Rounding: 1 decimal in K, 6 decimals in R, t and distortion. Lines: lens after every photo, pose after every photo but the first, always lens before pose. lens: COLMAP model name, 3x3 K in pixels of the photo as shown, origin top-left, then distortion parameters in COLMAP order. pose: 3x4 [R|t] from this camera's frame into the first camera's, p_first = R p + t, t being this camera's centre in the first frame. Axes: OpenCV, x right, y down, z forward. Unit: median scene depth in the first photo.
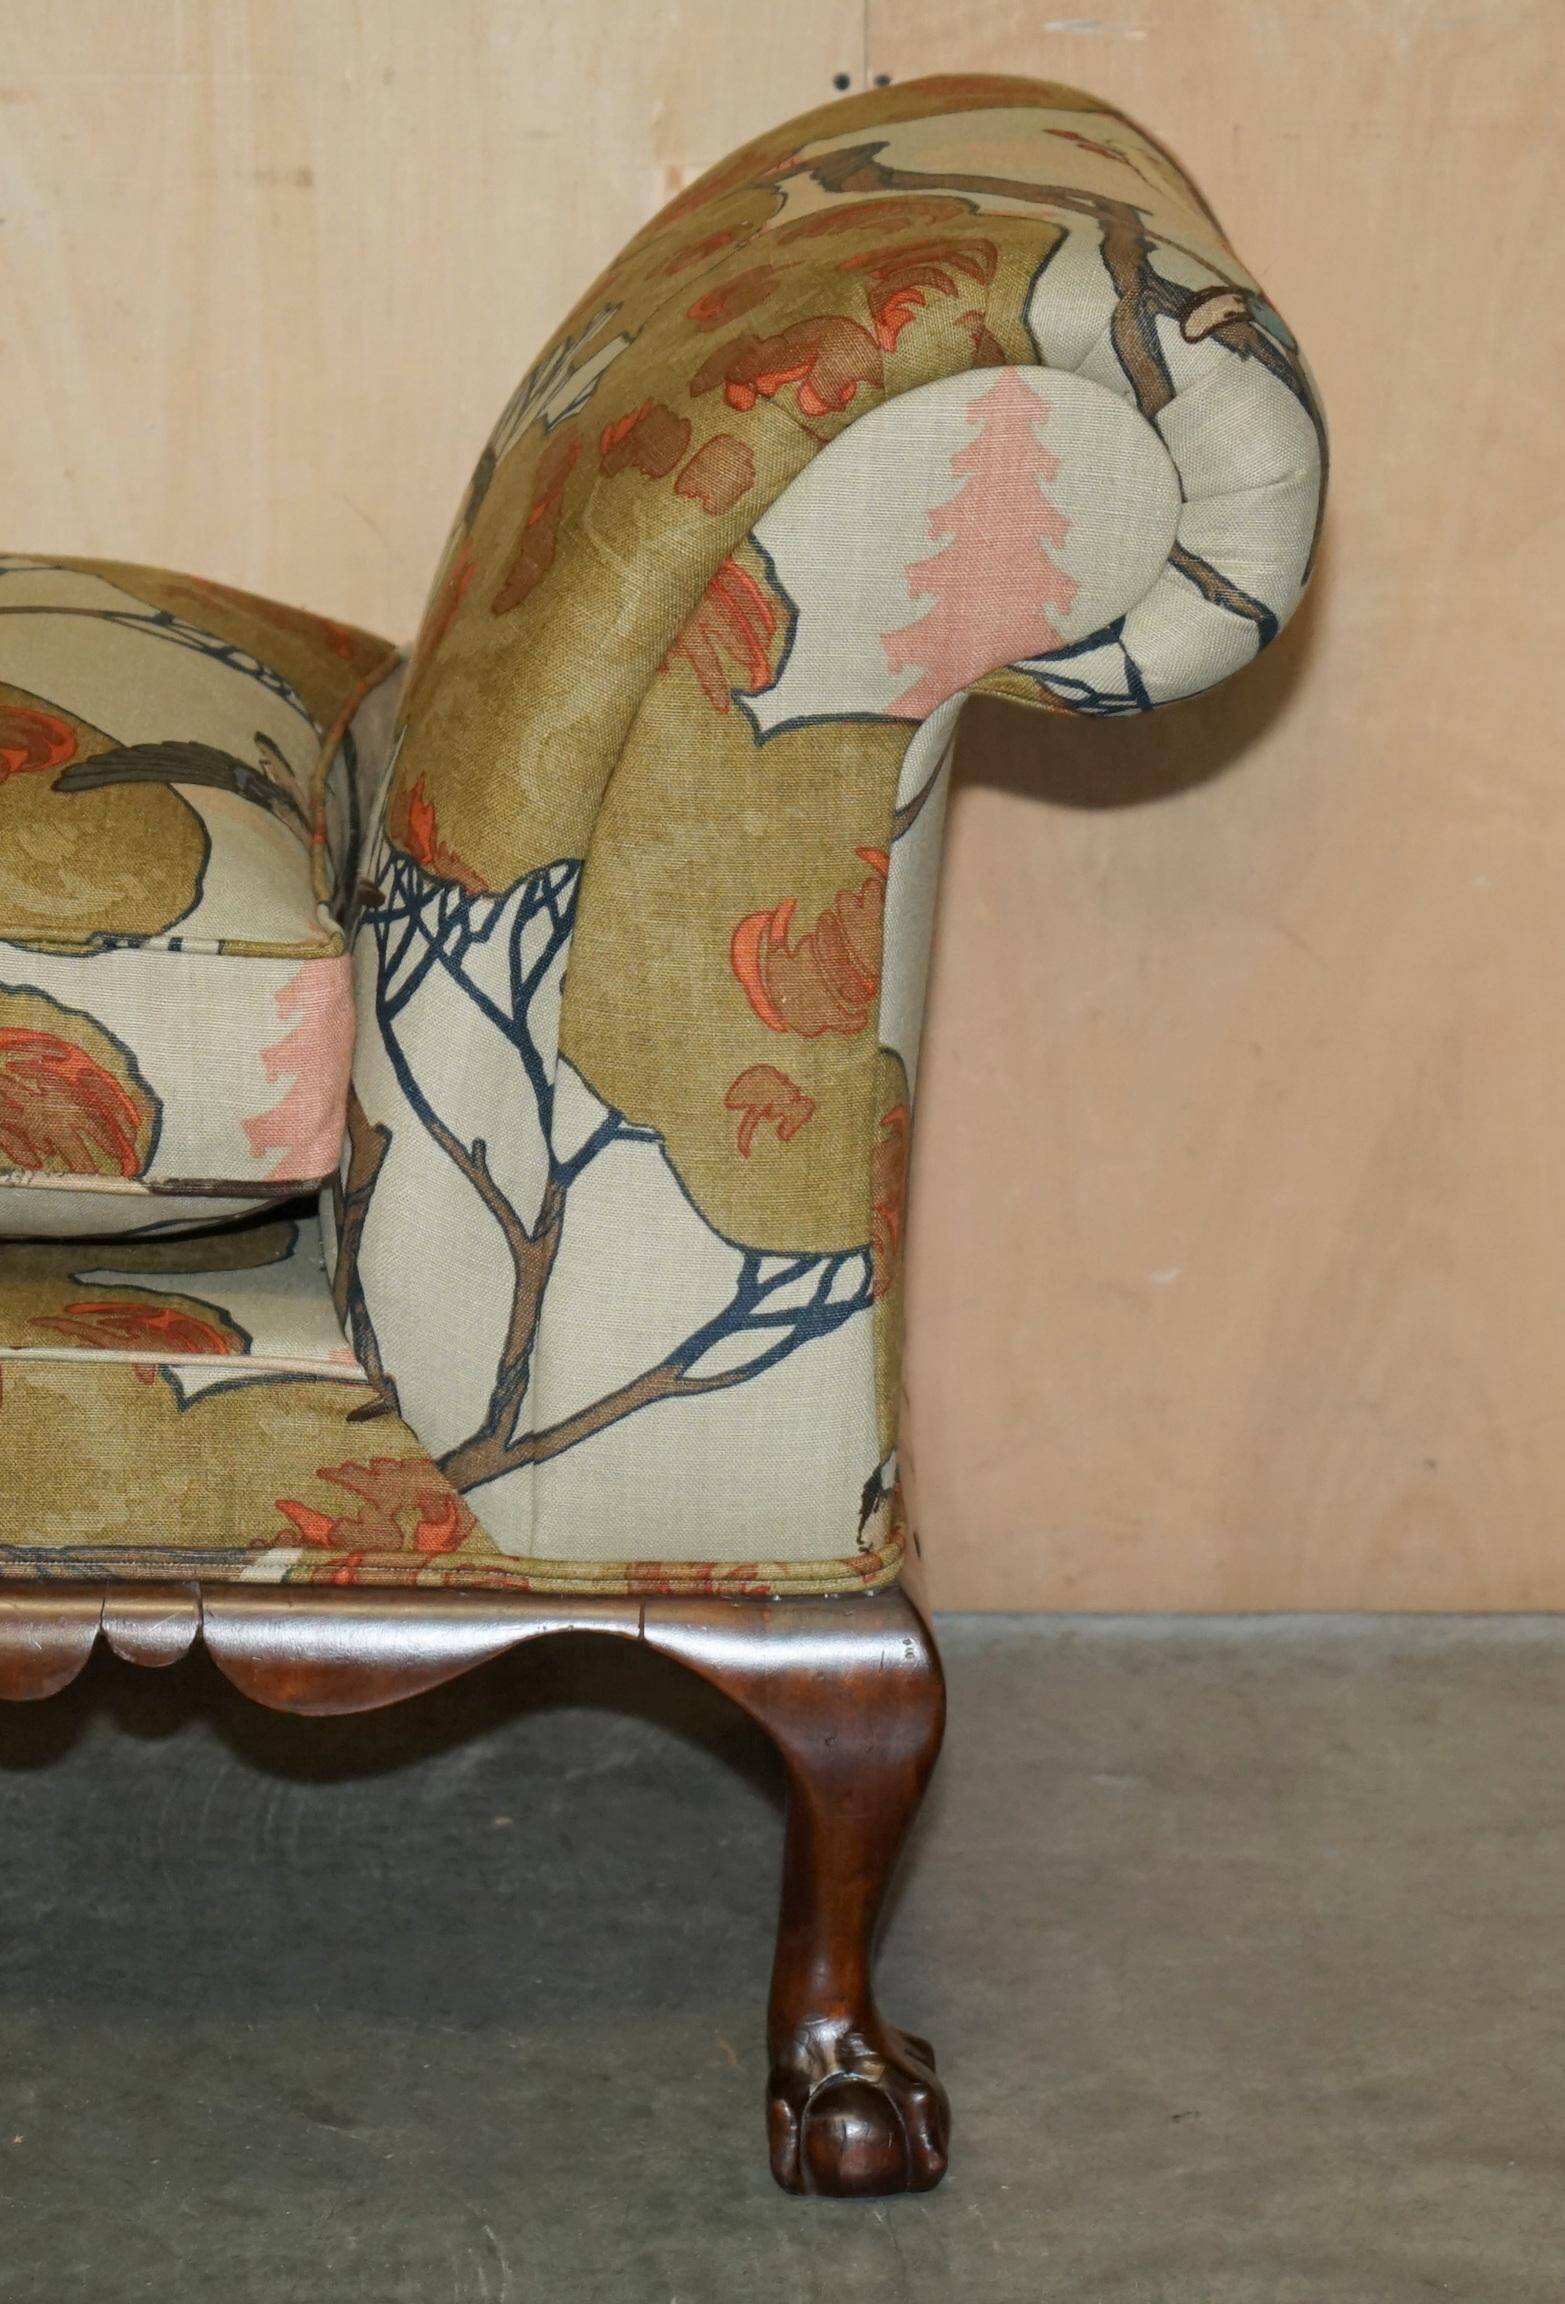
lens RADIAL K [[6949.2, 0, 791.7], [0, 6949.2, 1173.9], [0, 0, 1]] dist [-0.028825, 0.000000]
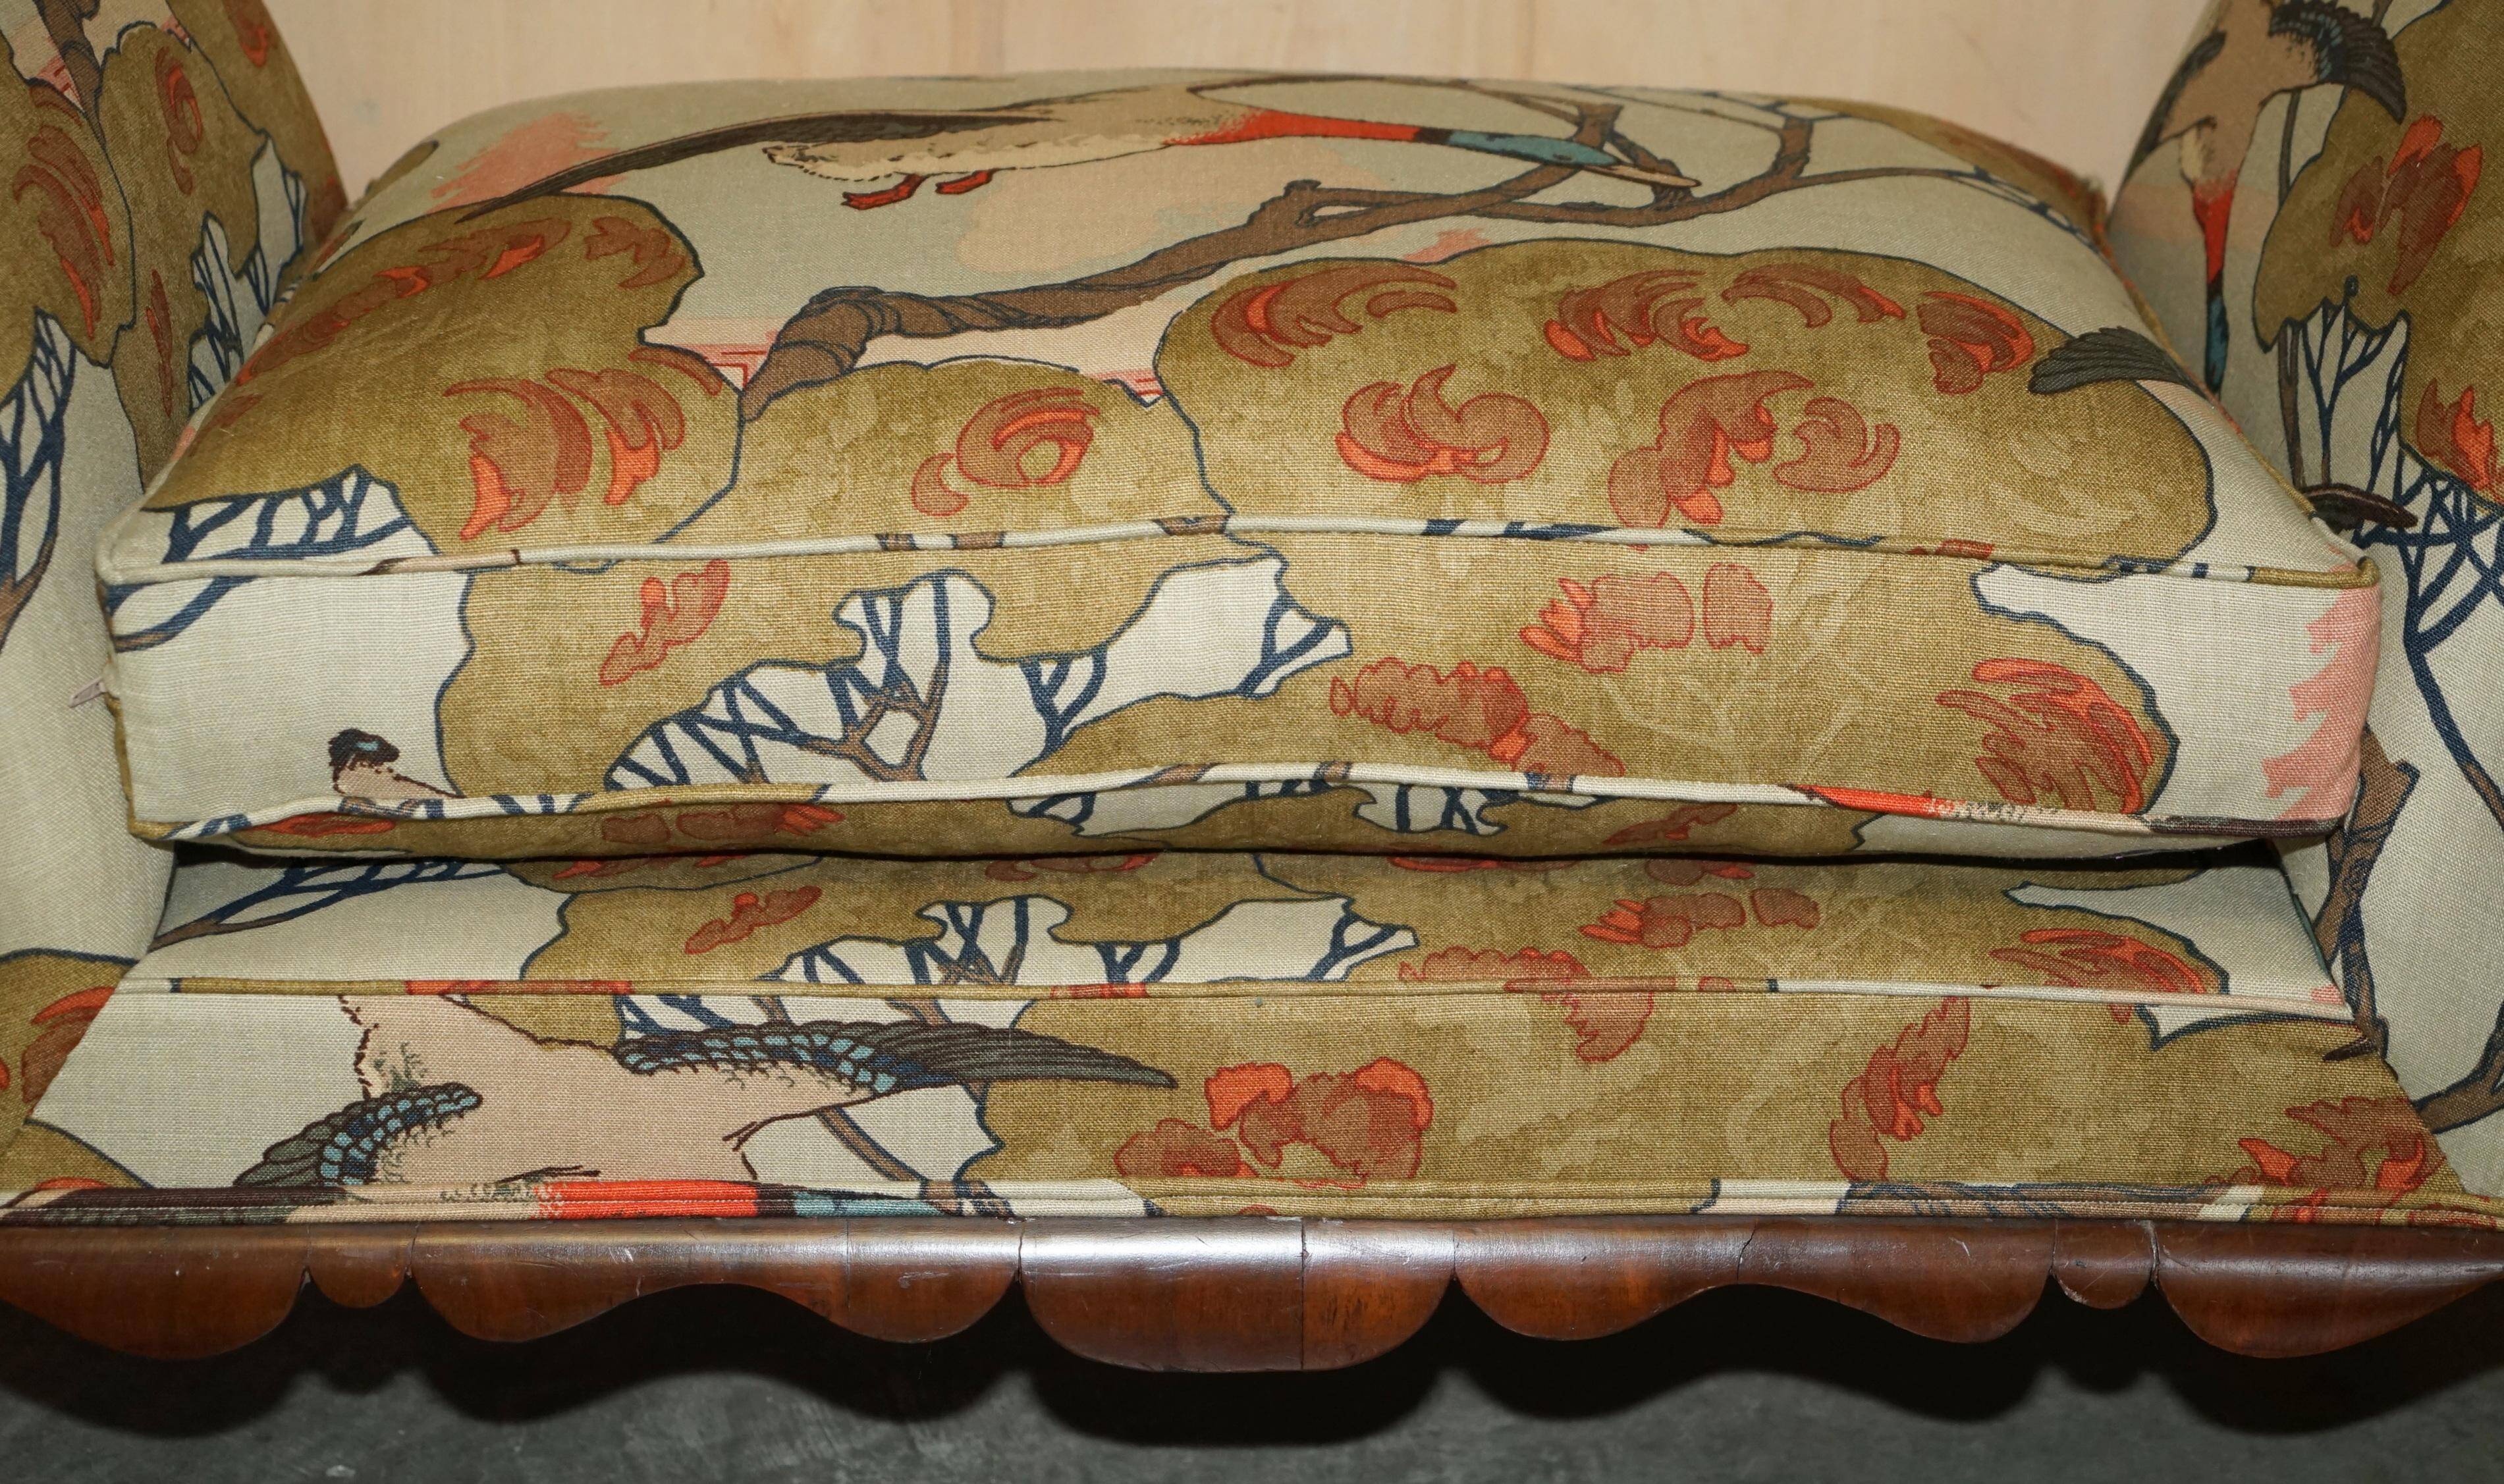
lens RADIAL K [[4291.9, 0, 1290.3], [0, 4291.9, 762.1], [0, 0, 1]] dist [-0.011391, 0.000000]
pose [[0.999799, 0.005298, 0.019313, -0.215879], [-0.007331, 0.994253, 0.106808, -0.066345], [-0.018636, -0.106929, 0.994092, 0.420722]]
